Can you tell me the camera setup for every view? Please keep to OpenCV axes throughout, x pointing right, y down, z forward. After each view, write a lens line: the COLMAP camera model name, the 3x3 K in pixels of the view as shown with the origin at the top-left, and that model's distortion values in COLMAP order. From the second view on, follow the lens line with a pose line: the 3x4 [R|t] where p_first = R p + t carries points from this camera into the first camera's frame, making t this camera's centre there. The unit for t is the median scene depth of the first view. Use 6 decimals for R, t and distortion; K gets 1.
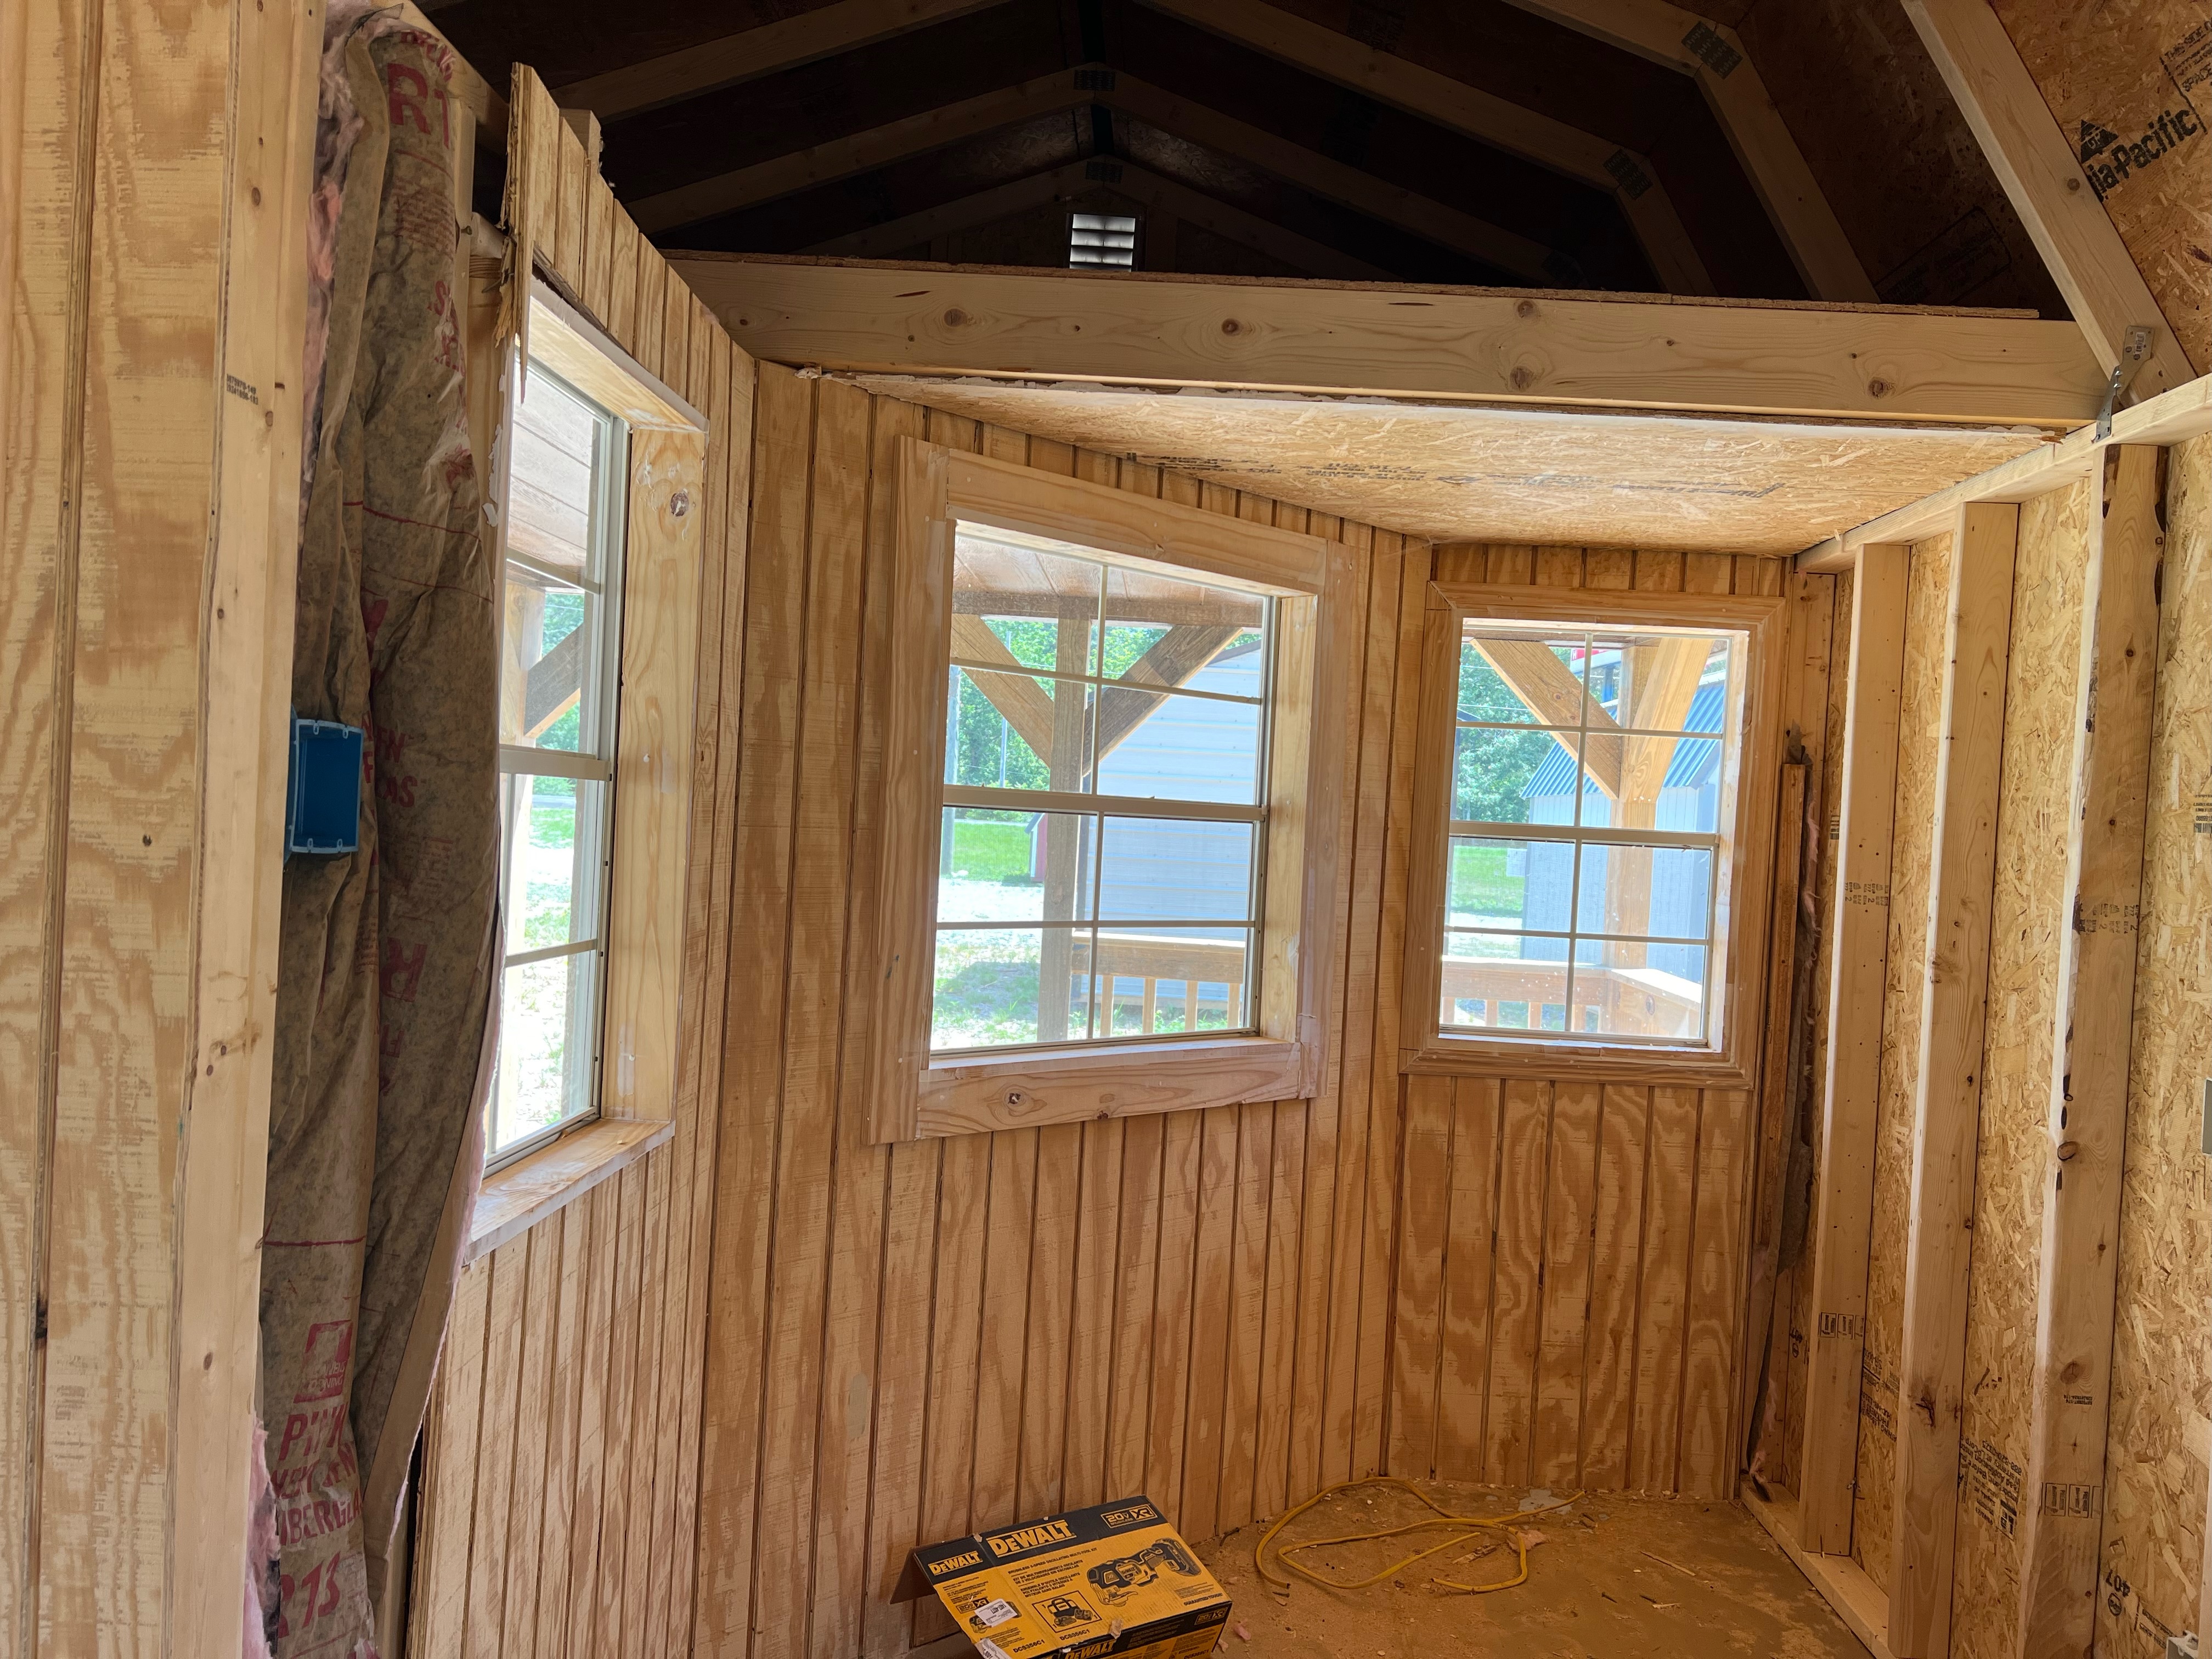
lens RADIAL K [[1407.1, 0, 1106.0], [0, 1407.1, 829.5], [0, 0, 1]] dist [-0.002004, -0.002934]
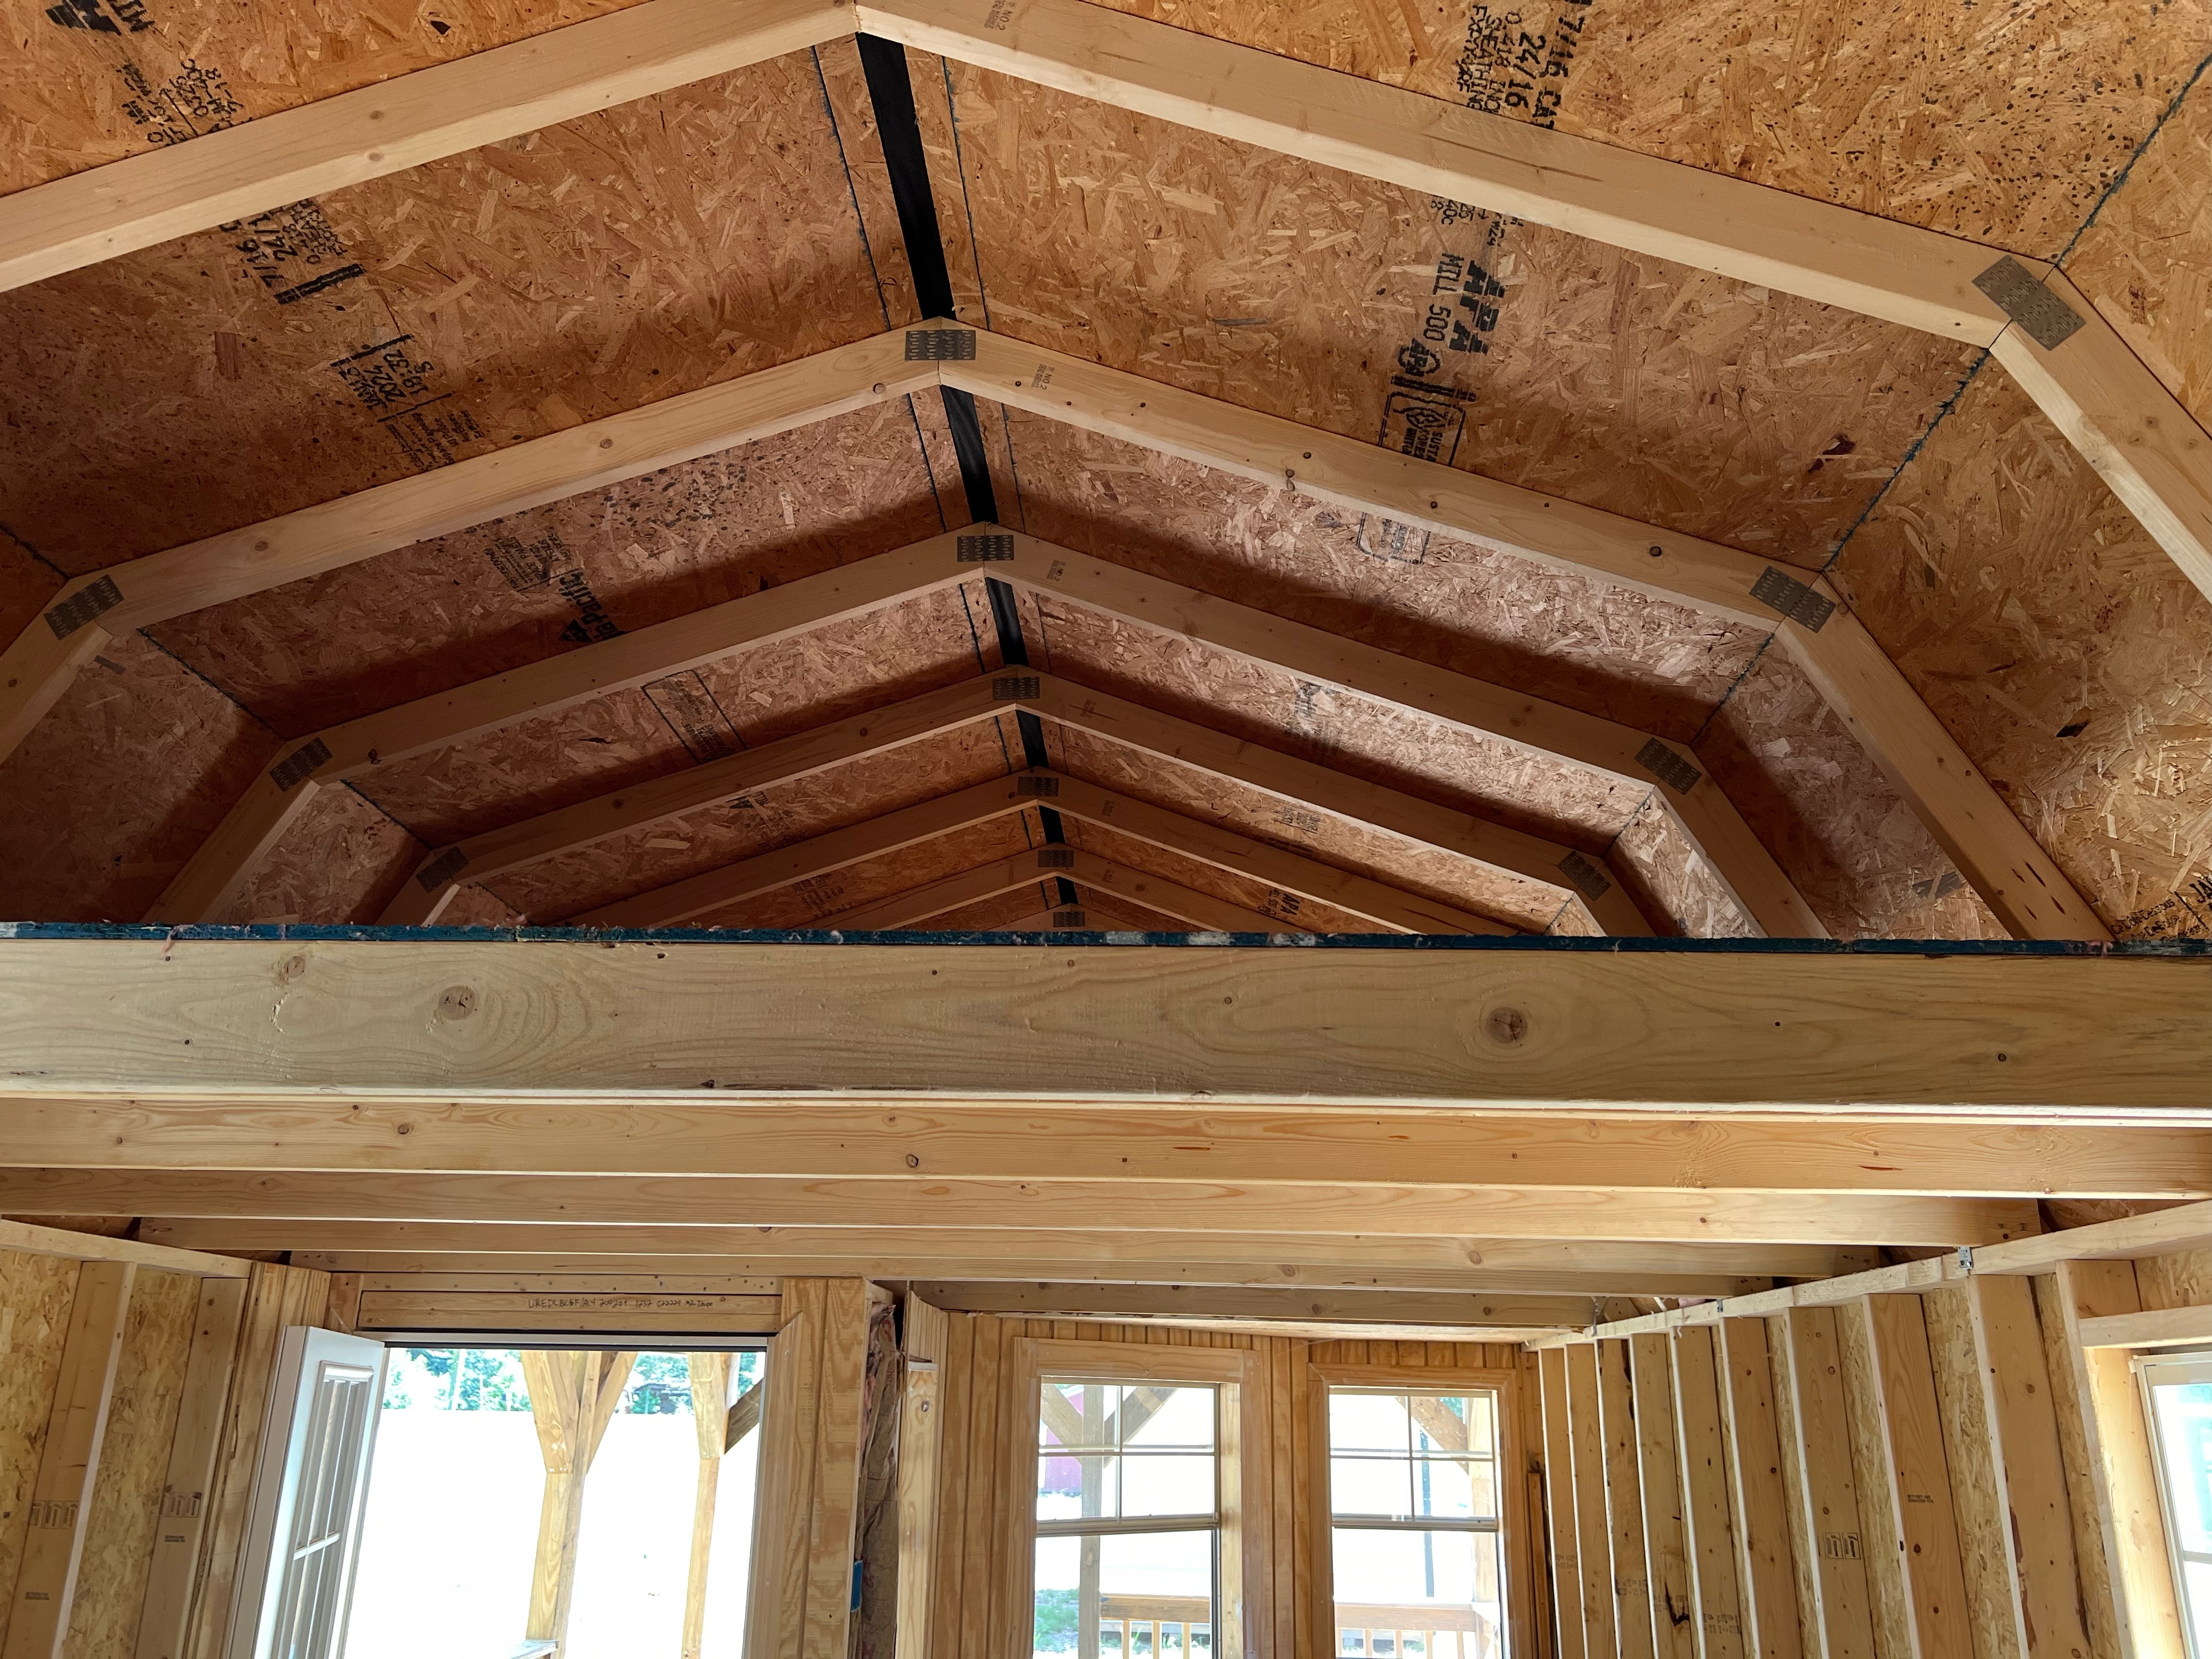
lens RADIAL K [[1662.0, 0, 1106.0], [0, 1662.0, 829.5], [0, 0, 1]] dist [0.050781, -0.056885]
pose [[0.999338, -0.035407, 0.008309, -0.009010], [0.036230, 0.949285, -0.312322, -0.189605], [0.003171, 0.312416, 0.949940, -1.266706]]
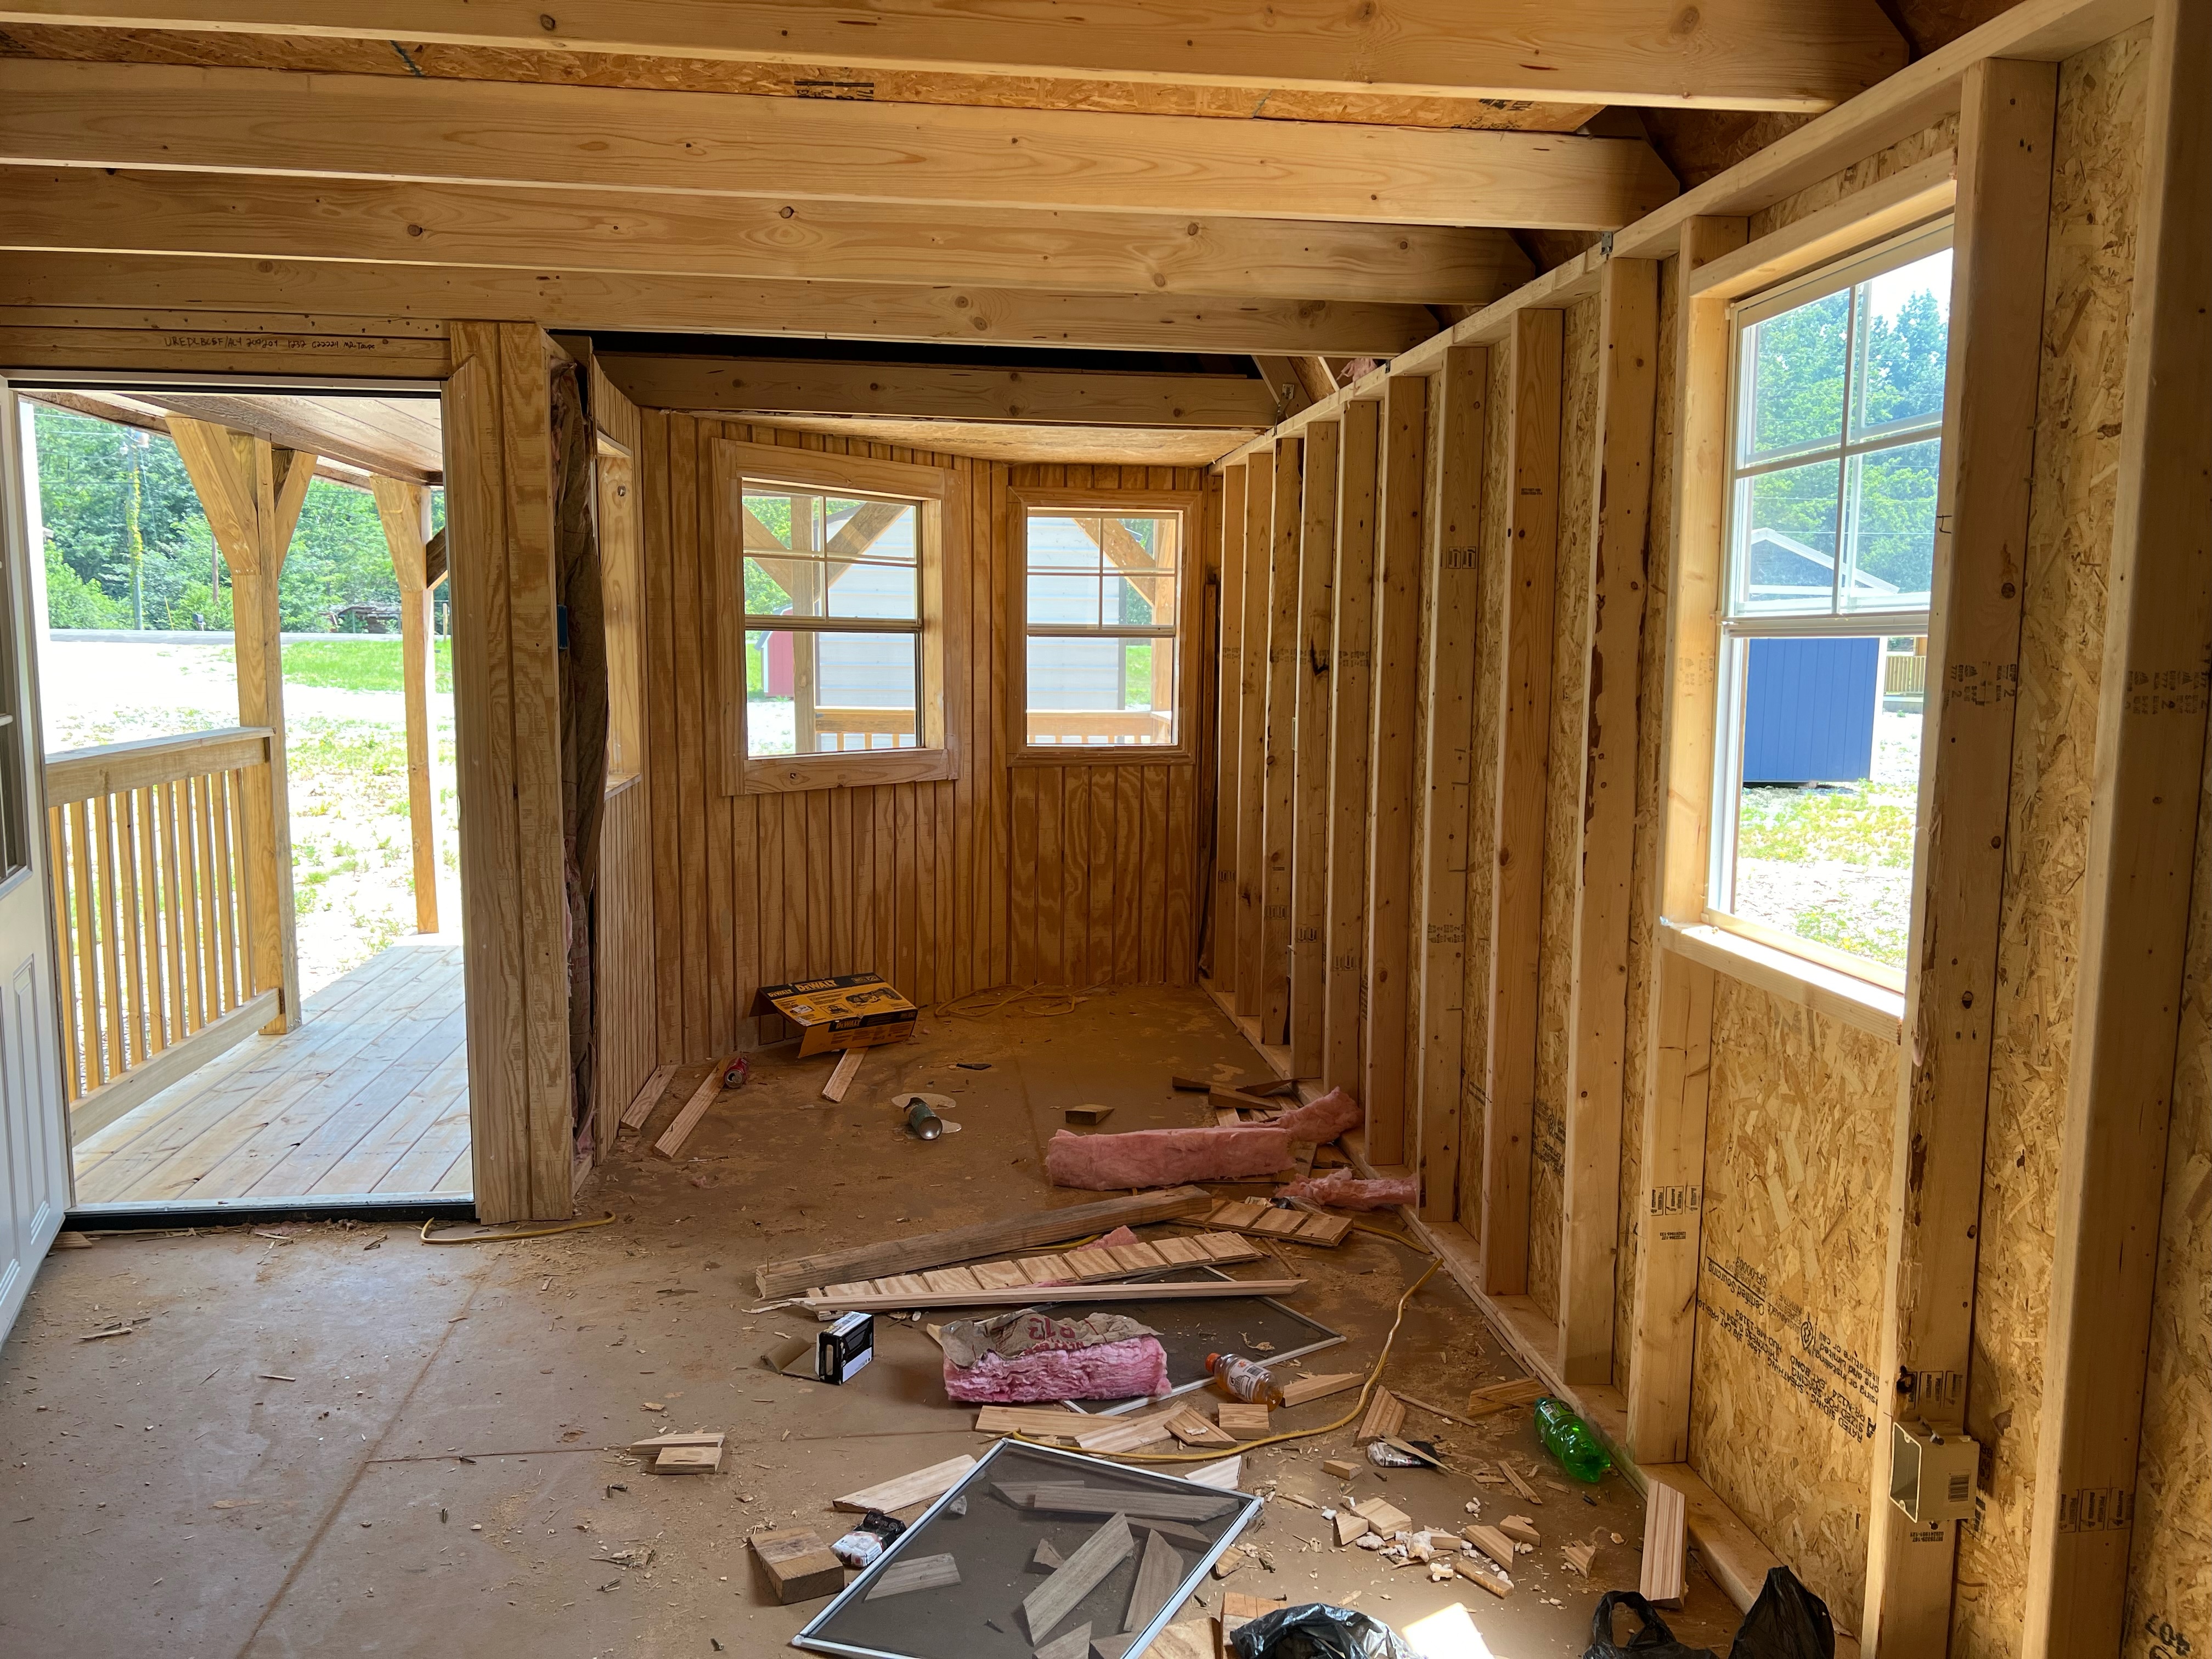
lens RADIAL K [[1656.0, 0, 1109.5], [0, 1656.0, 854.2], [0, 0, 1]] dist [0.162706, -0.326354]
pose [[0.986218, -0.062595, 0.153150, 0.007072], [0.042690, 0.990598, 0.129970, 0.015751], [-0.159846, -0.121641, 0.979619, -1.276959]]
